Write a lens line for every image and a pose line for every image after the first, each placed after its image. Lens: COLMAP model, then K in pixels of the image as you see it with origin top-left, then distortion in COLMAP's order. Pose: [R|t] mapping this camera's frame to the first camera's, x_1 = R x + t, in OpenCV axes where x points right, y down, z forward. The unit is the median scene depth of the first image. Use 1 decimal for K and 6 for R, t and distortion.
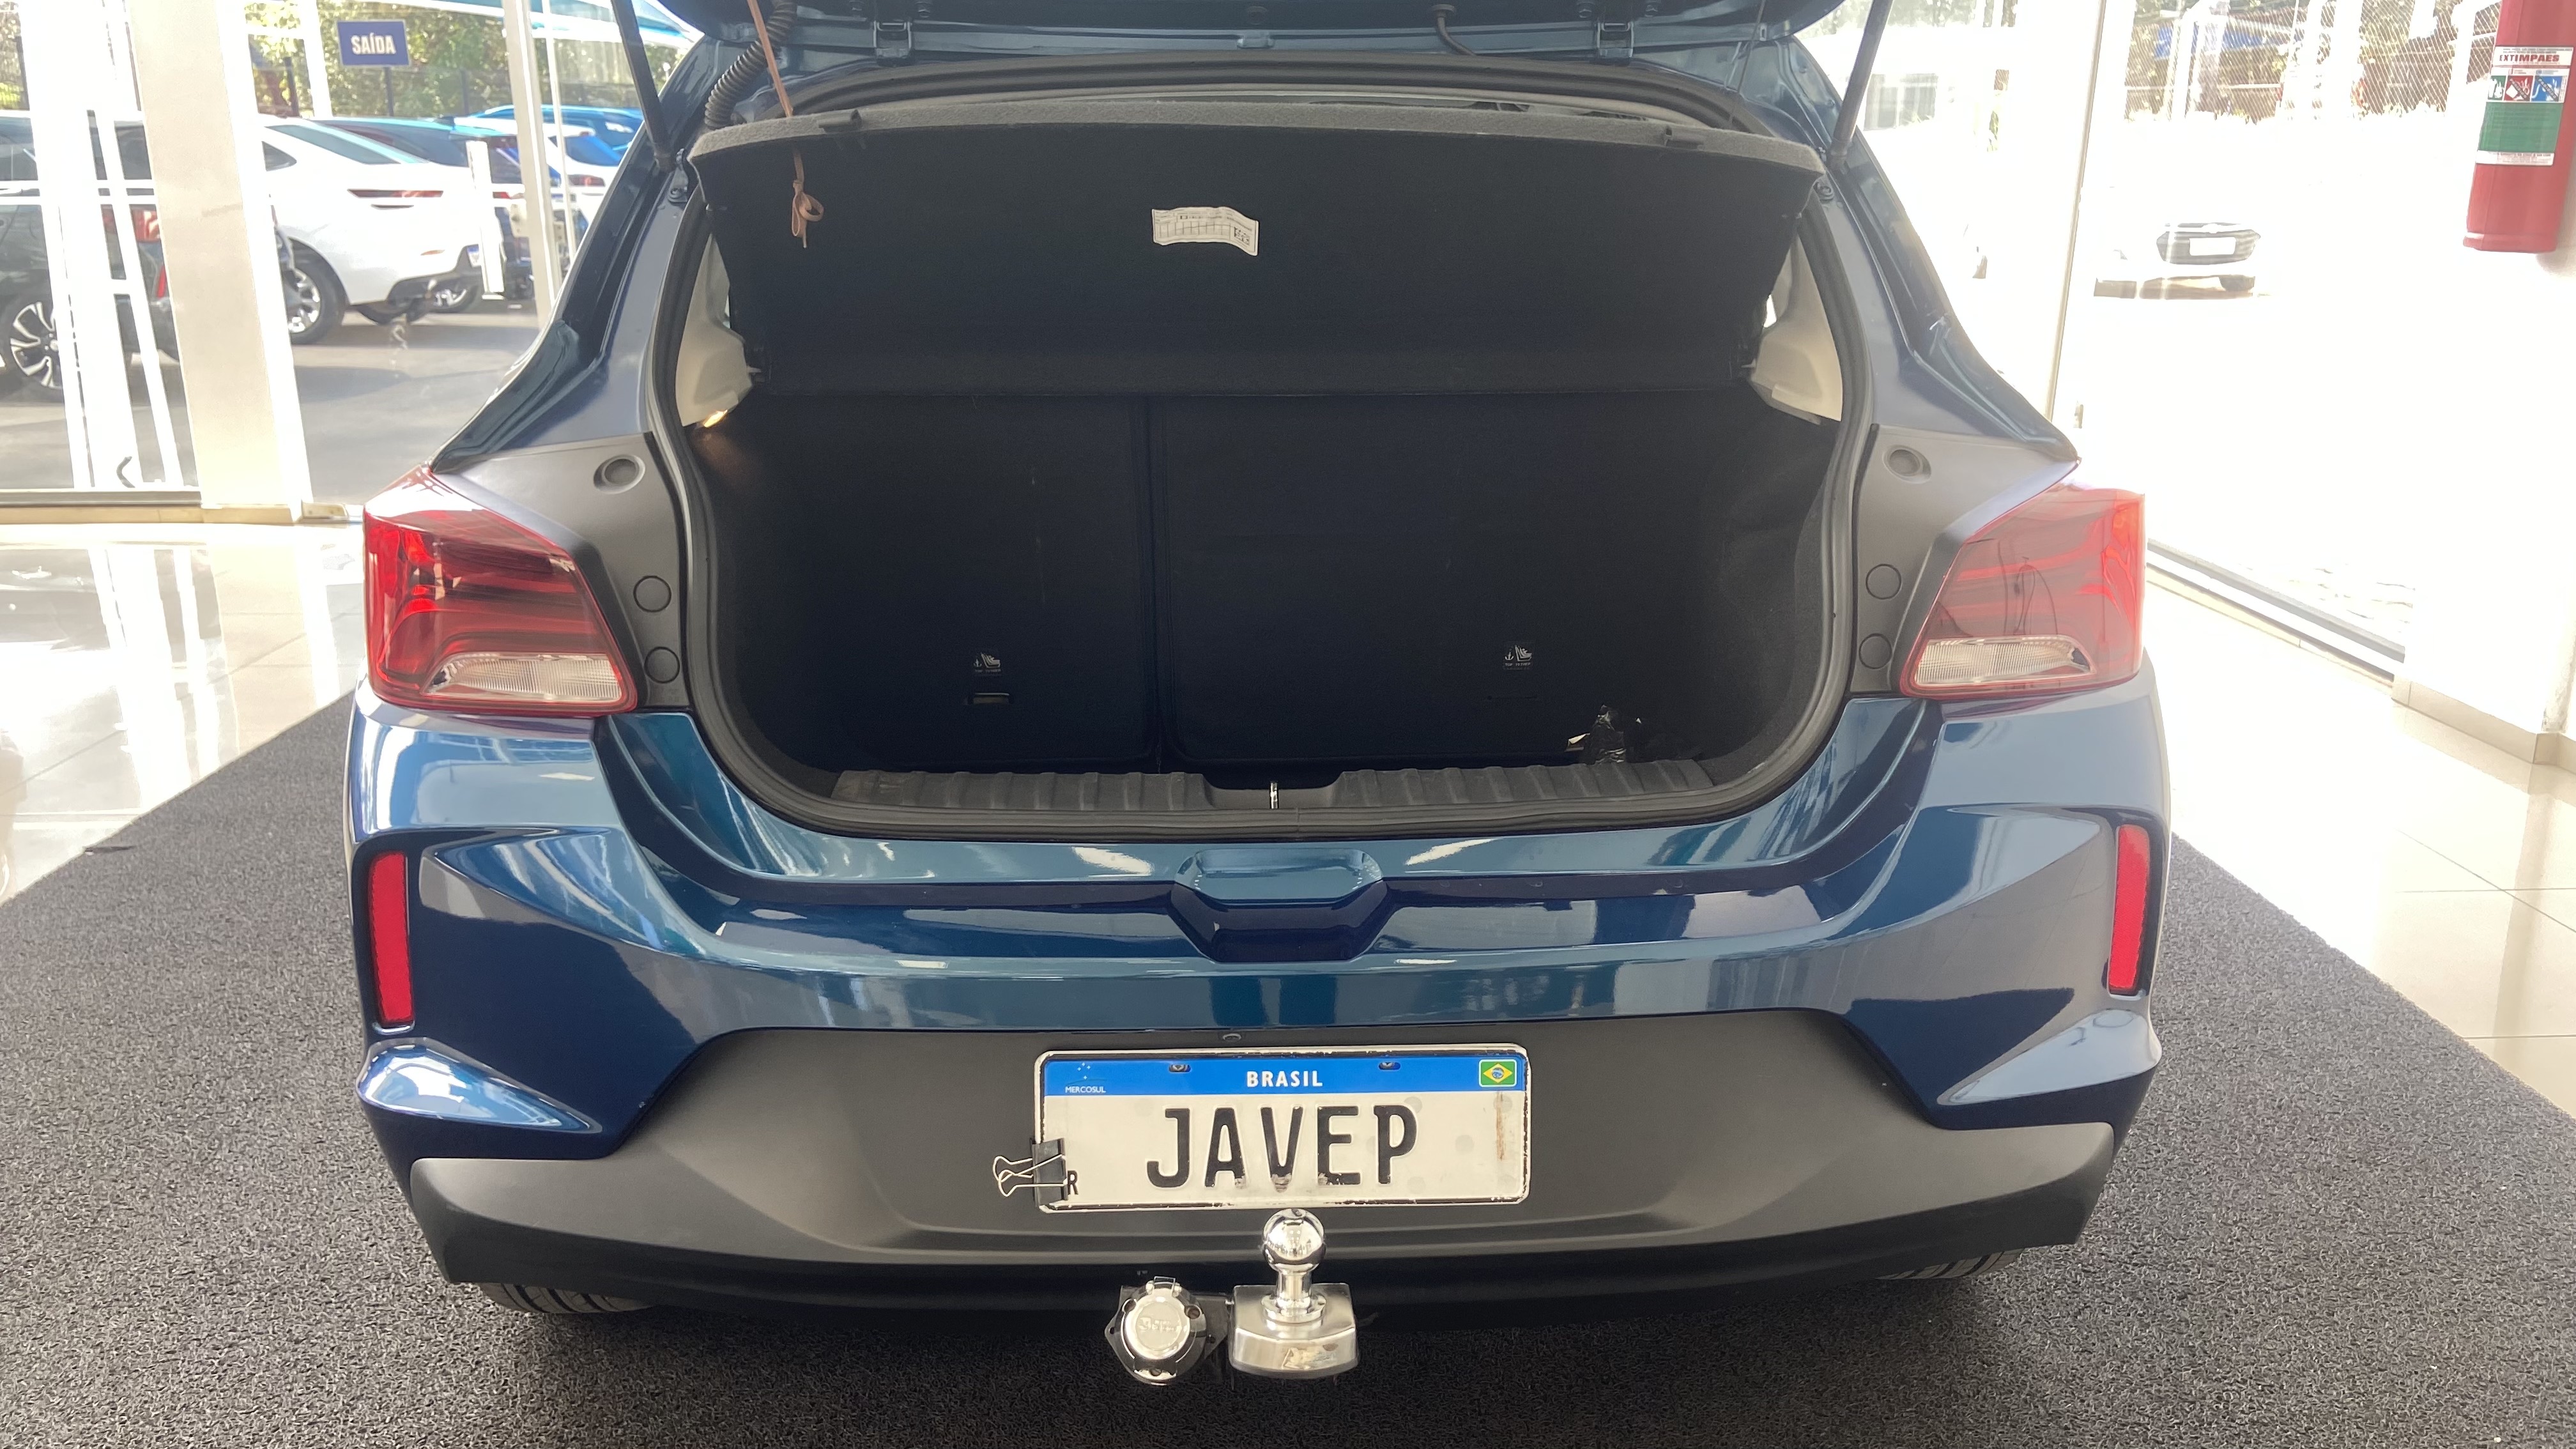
lens RADIAL K [[1947.8, 0, 1291.0], [0, 1947.8, 722.5], [0, 0, 1]] dist [0.008135, -0.017048]
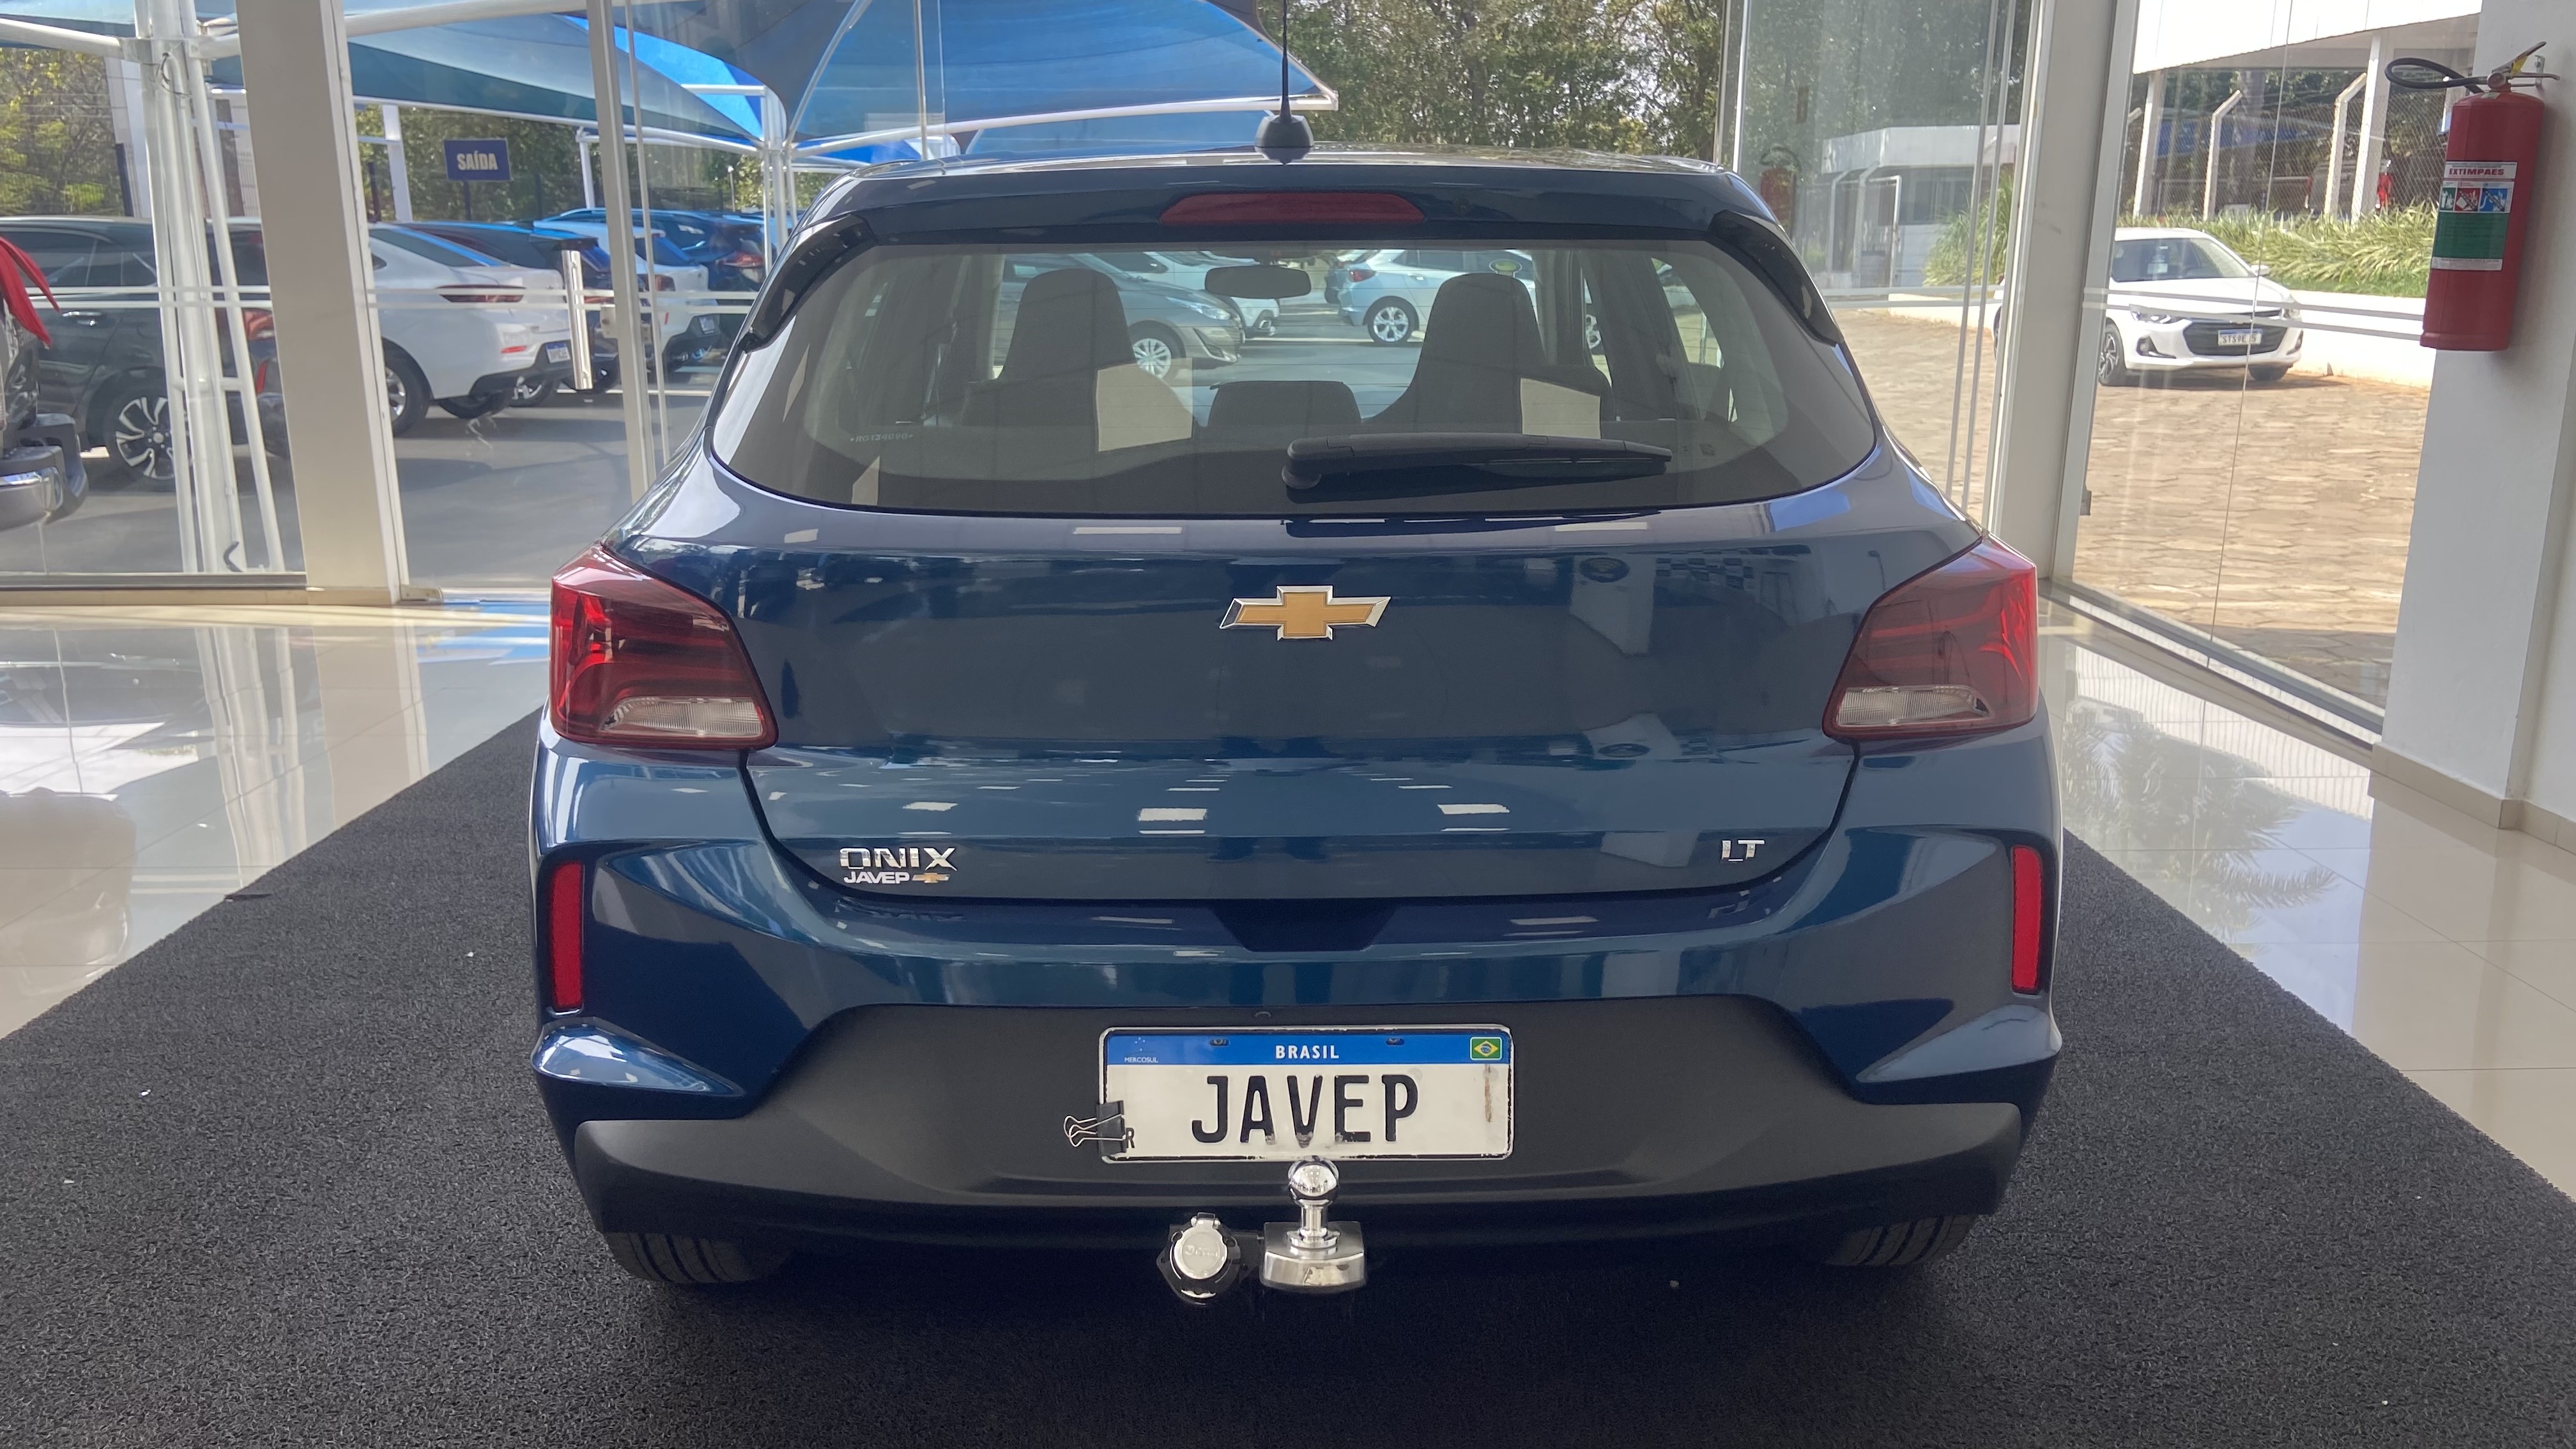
lens RADIAL K [[1947.8, 0, 1288.8], [0, 1947.8, 725.4], [0, 0, 1]] dist [0.008135, -0.017048]
pose [[0.999713, 0.001784, -0.023905, 0.009951], [-0.002810, 0.999073, -0.042967, 0.024515], [0.023806, 0.043022, 0.998790, -0.149988]]
